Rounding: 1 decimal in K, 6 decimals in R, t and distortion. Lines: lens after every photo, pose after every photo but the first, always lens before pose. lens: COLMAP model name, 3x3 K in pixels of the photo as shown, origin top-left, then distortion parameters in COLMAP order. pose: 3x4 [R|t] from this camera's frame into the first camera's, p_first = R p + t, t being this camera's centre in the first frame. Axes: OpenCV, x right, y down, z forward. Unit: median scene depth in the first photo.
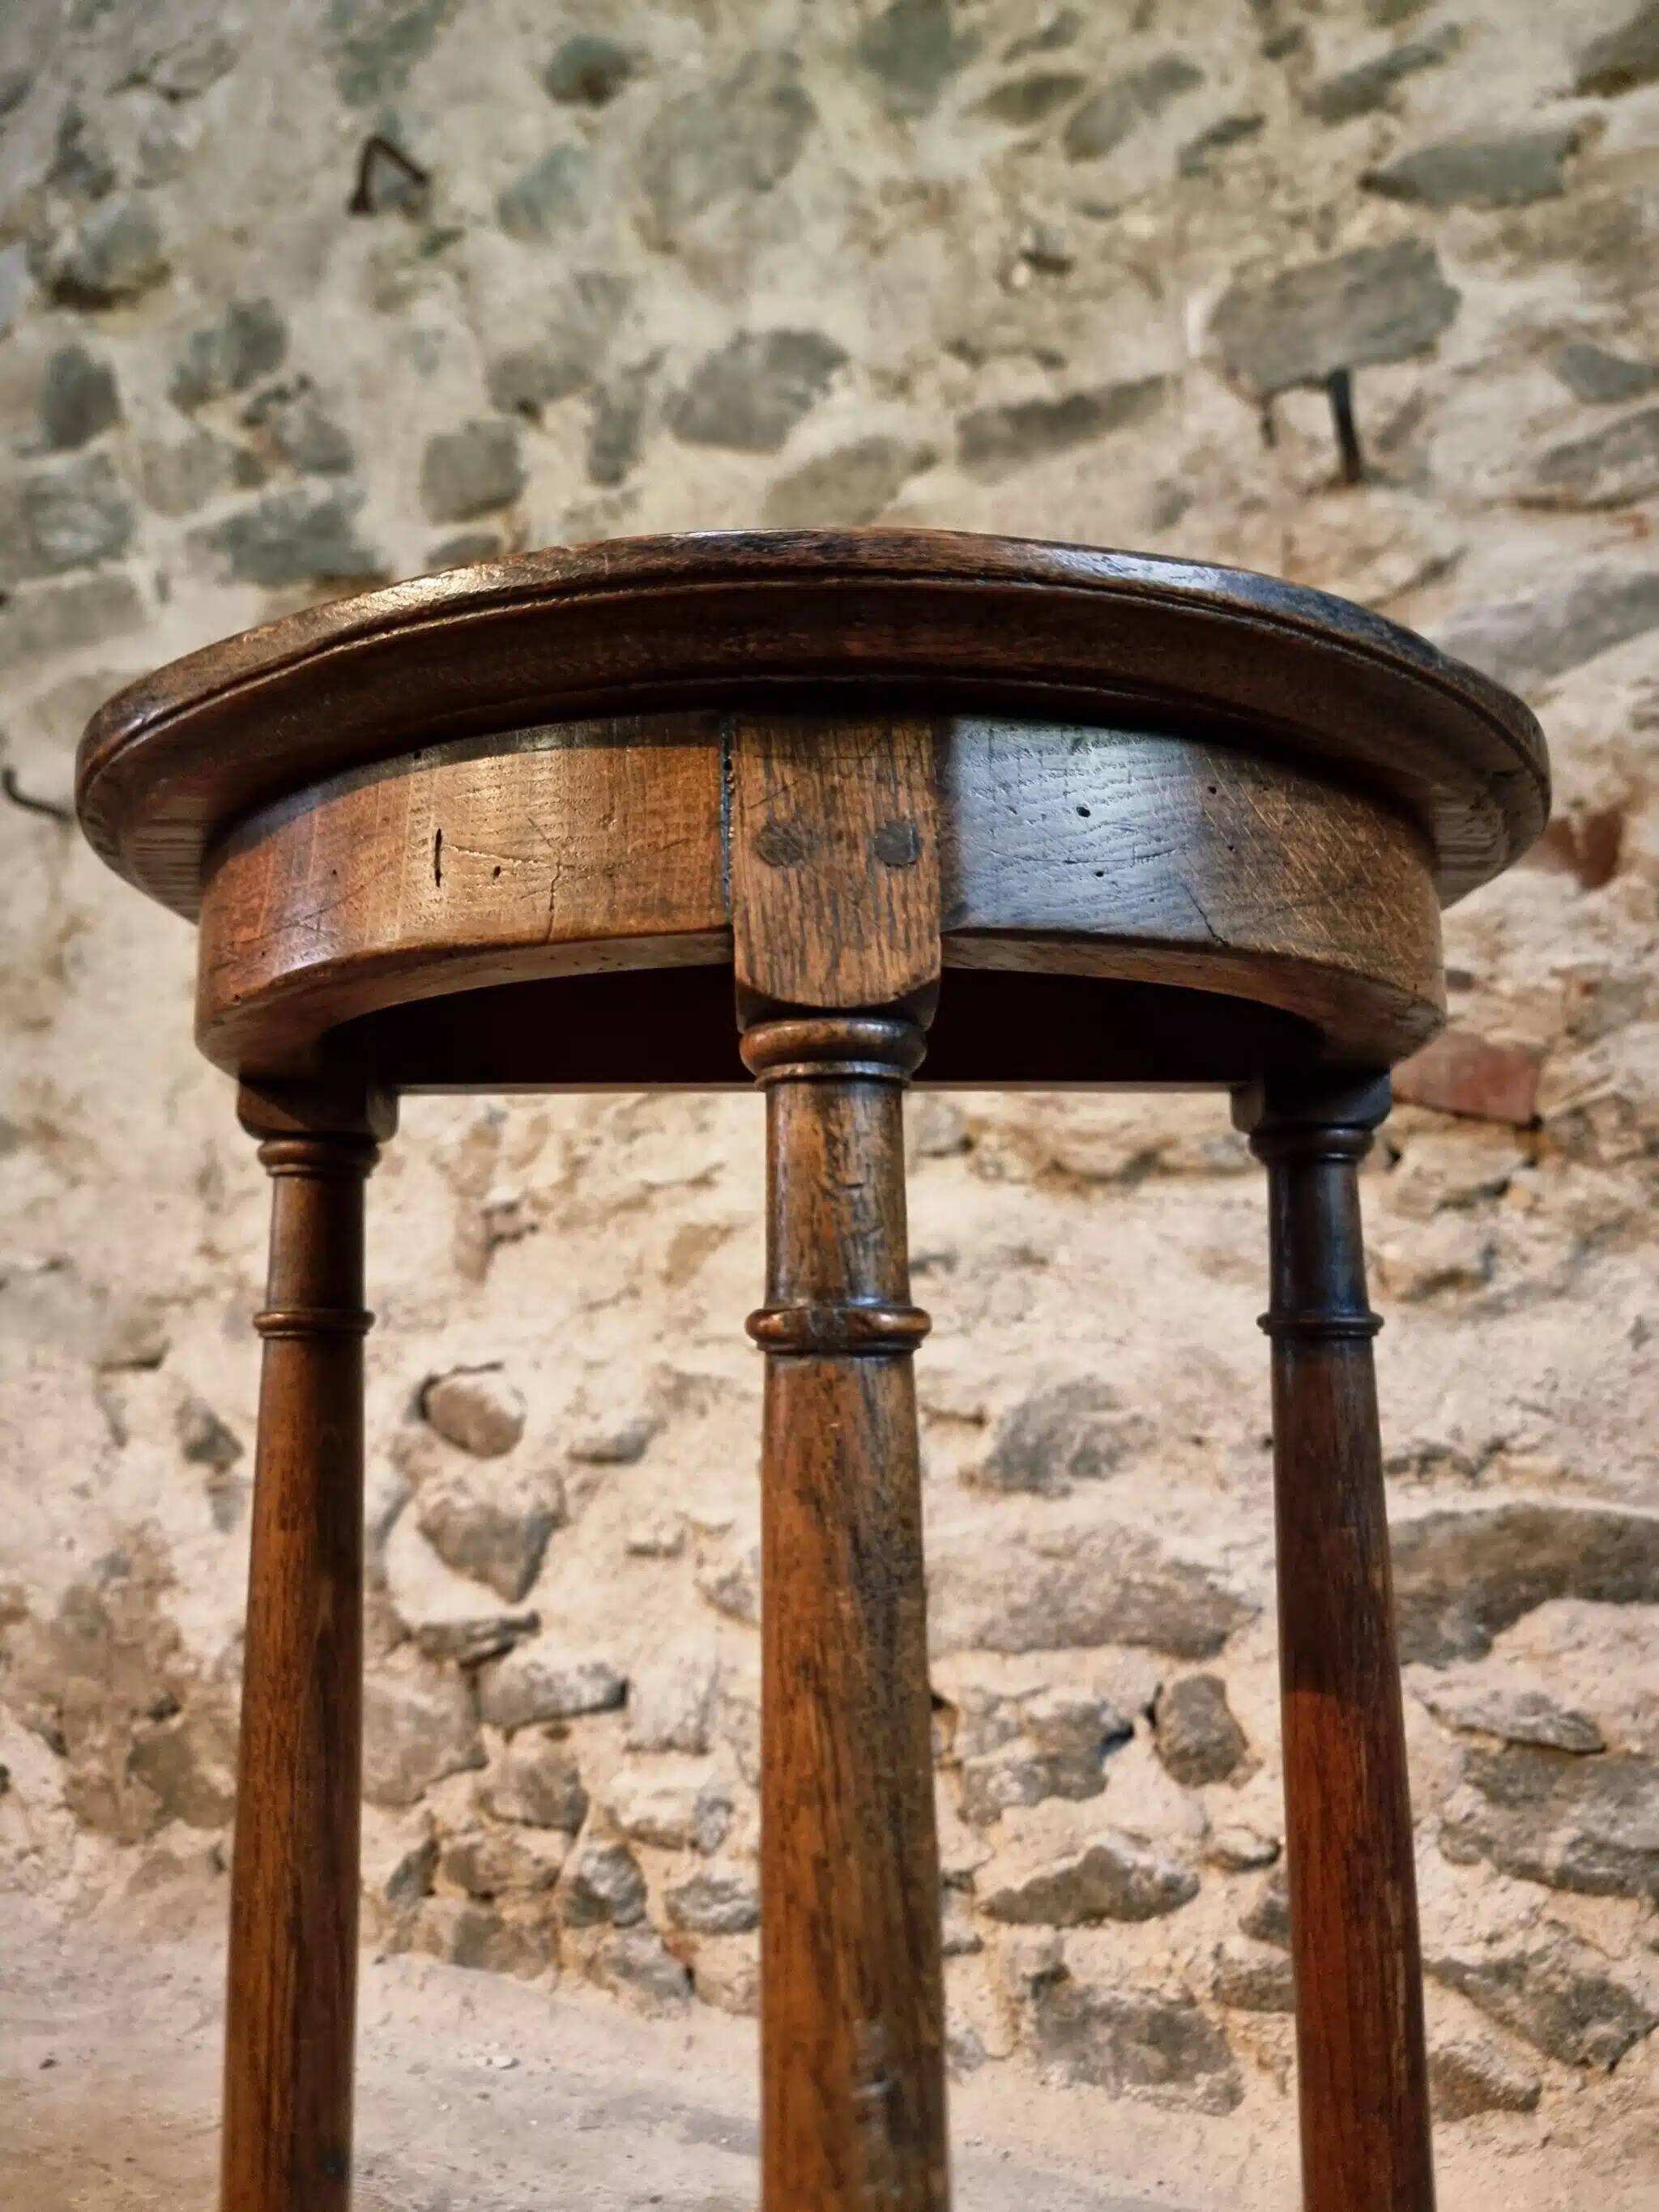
lens RADIAL K [[1570.5, 0, 803.5], [0, 1570.5, 1103.5], [0, 0, 1]] dist [0.043080, -0.039241]
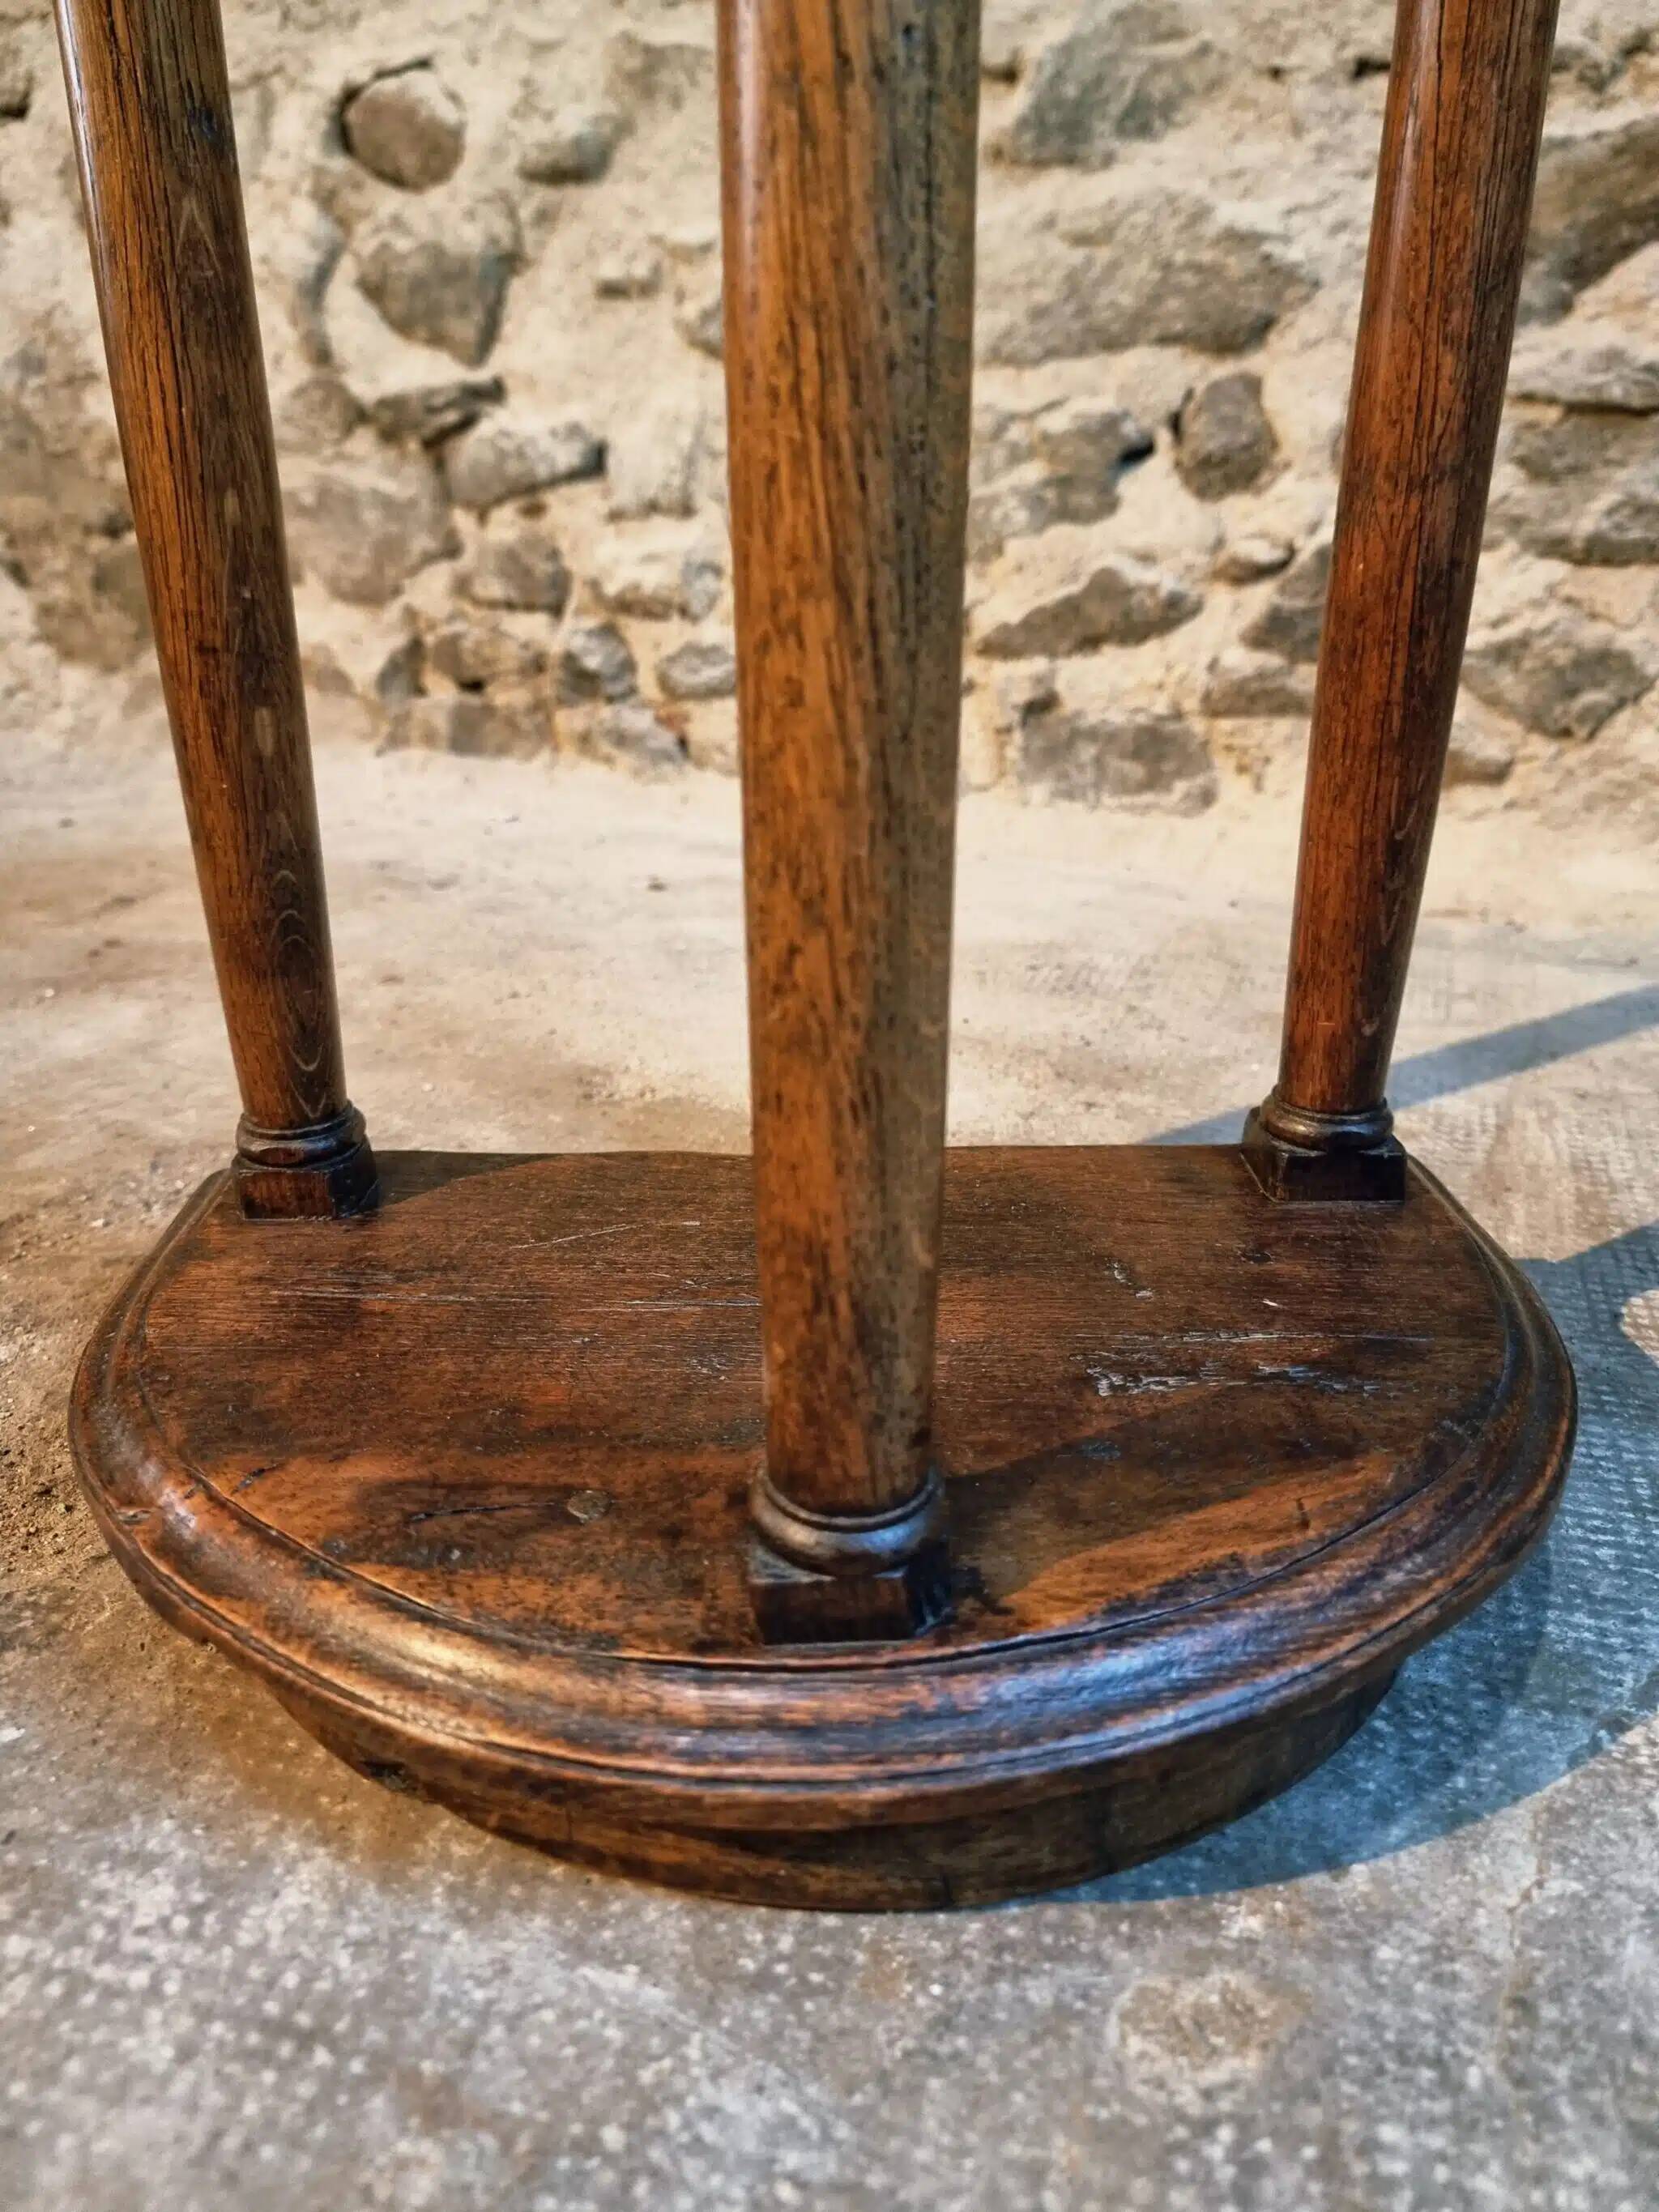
lens RADIAL K [[1585.1, 0, 819.8], [0, 1585.1, 1116.5], [0, 0, 1]] dist [0.034414, -0.041036]
pose [[0.999894, 0.007115, 0.012726, 0.004869], [-0.012646, 0.857621, 0.514127, 0.252840], [-0.007257, -0.514234, 0.857619, 0.005627]]
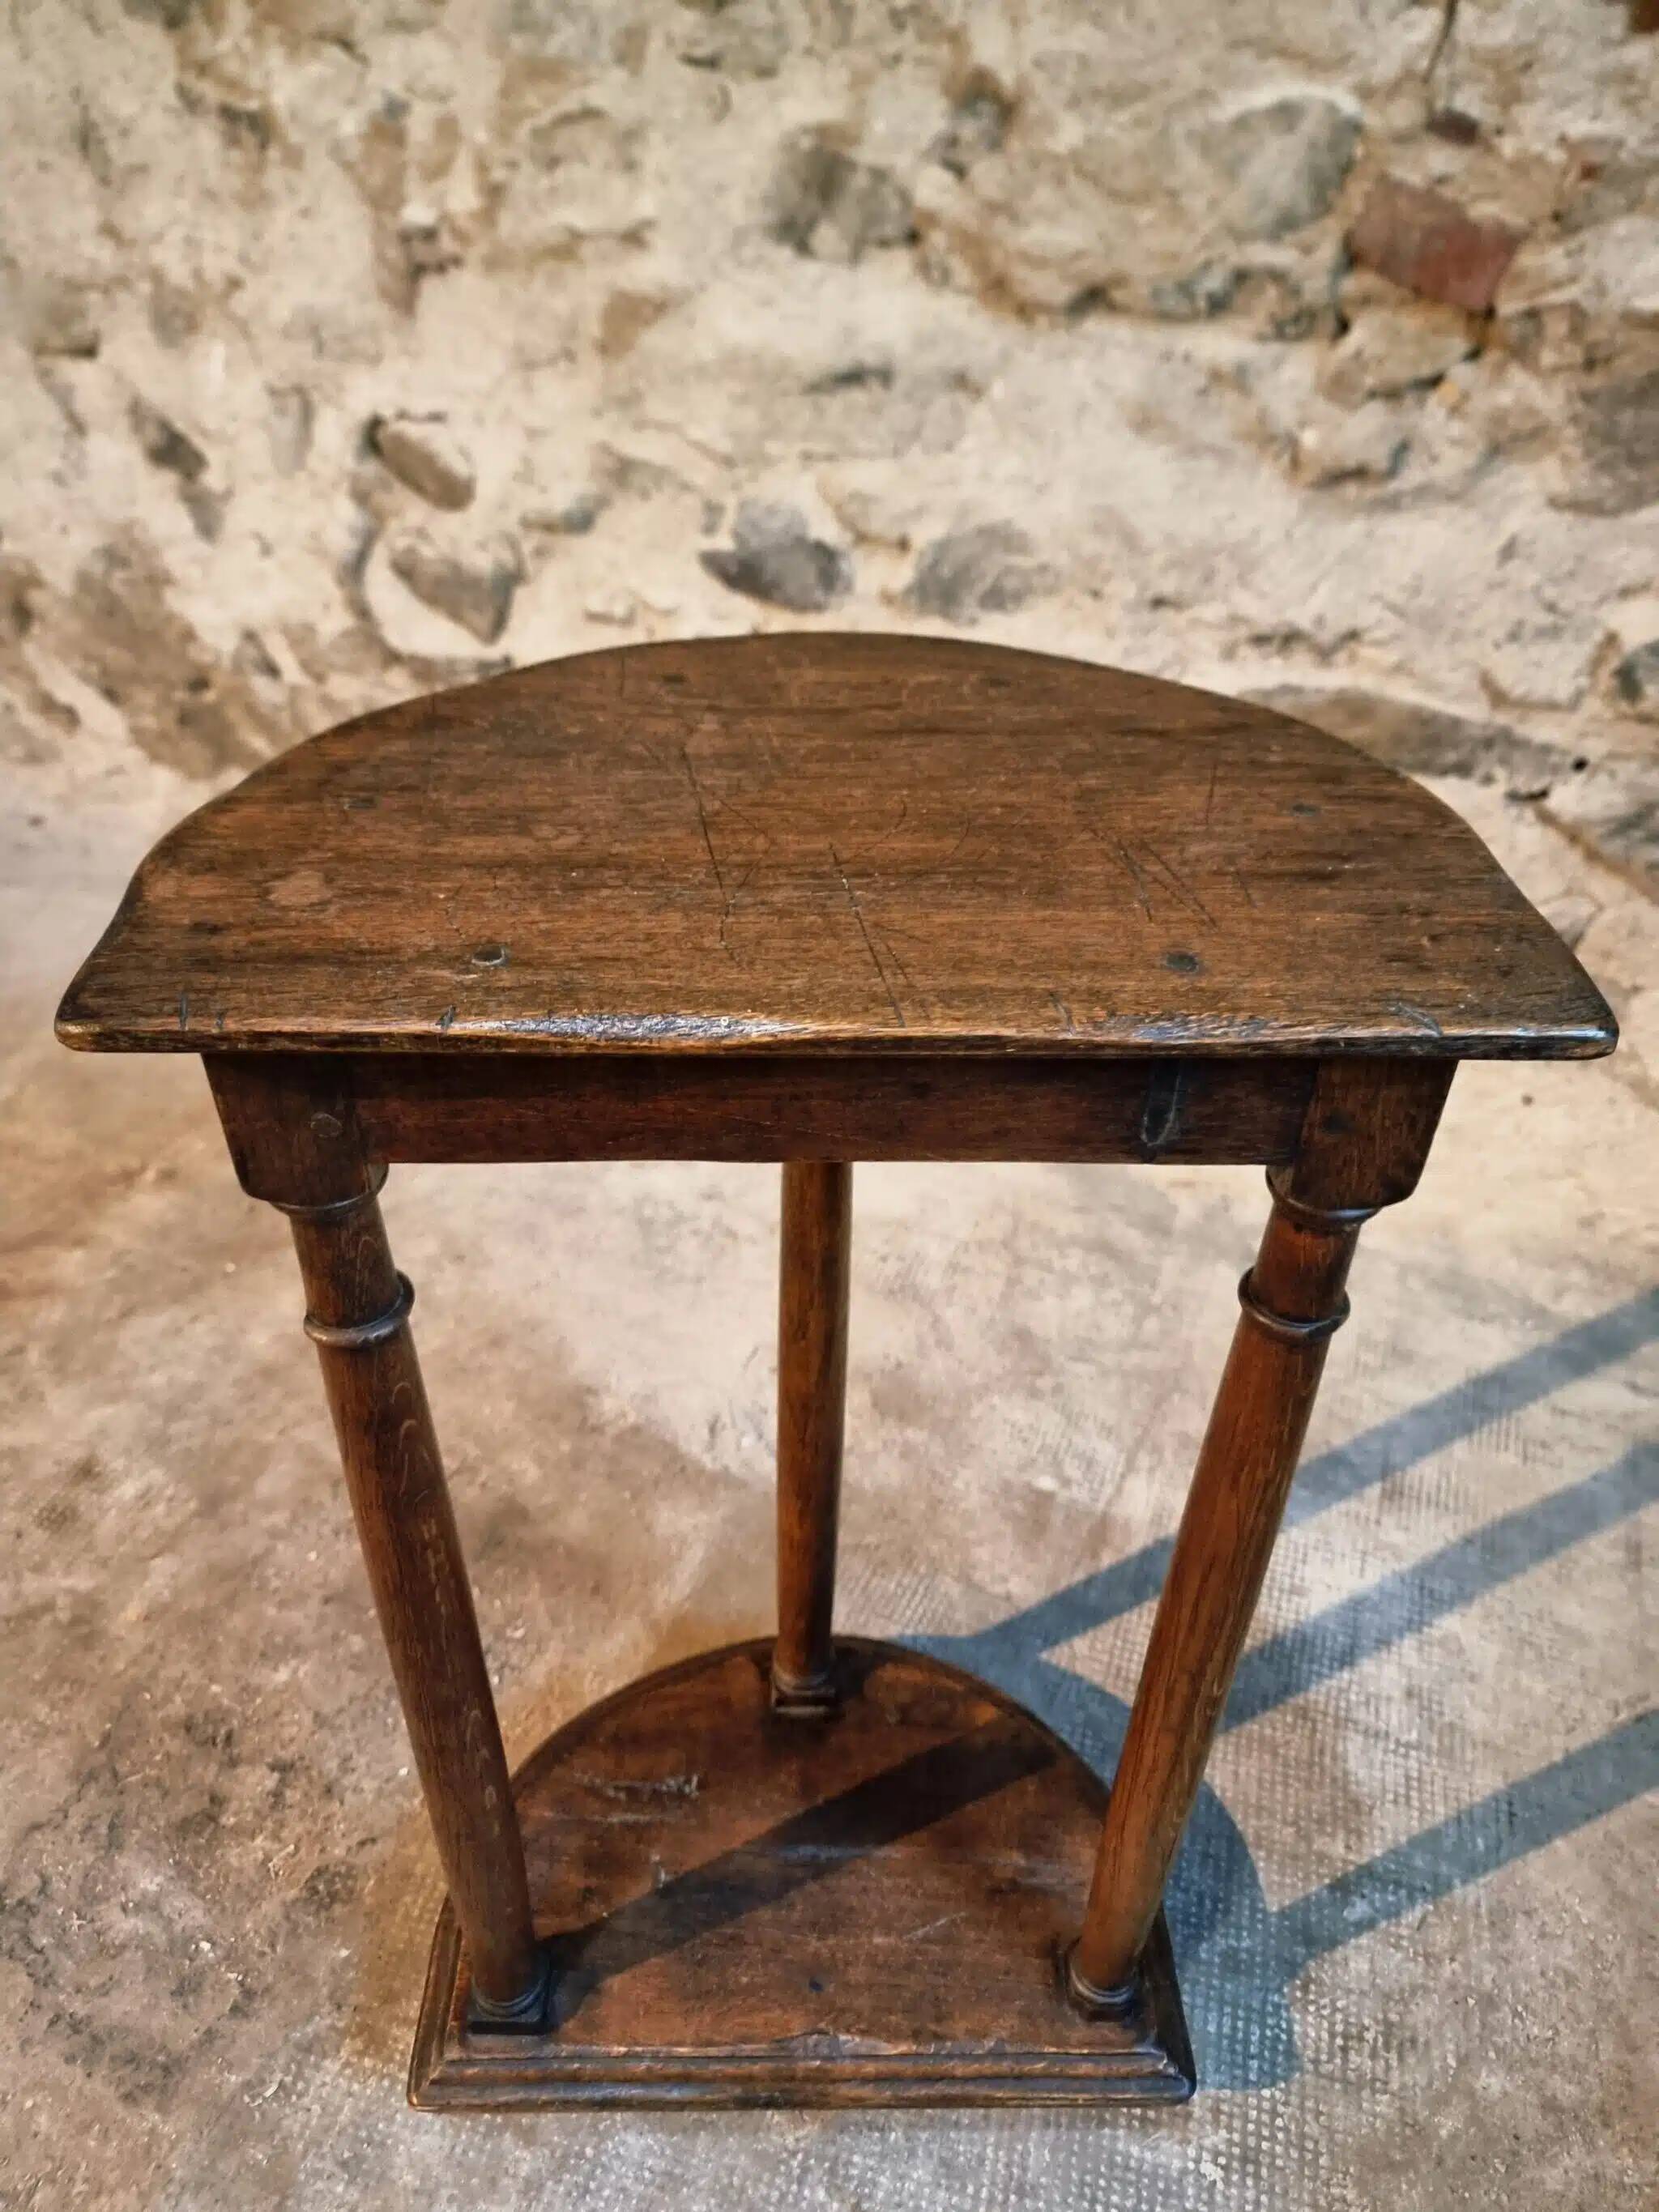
lens RADIAL K [[1580.1, 0, 815.4], [0, 1580.1, 1131.3], [0, 0, 1]] dist [0.049047, -0.055585]
pose [[0.999606, 0.027744, 0.004272, 0.062330], [-0.022211, 0.688657, 0.724747, -0.316021], [0.017166, -0.724556, 0.689002, -0.023949]]
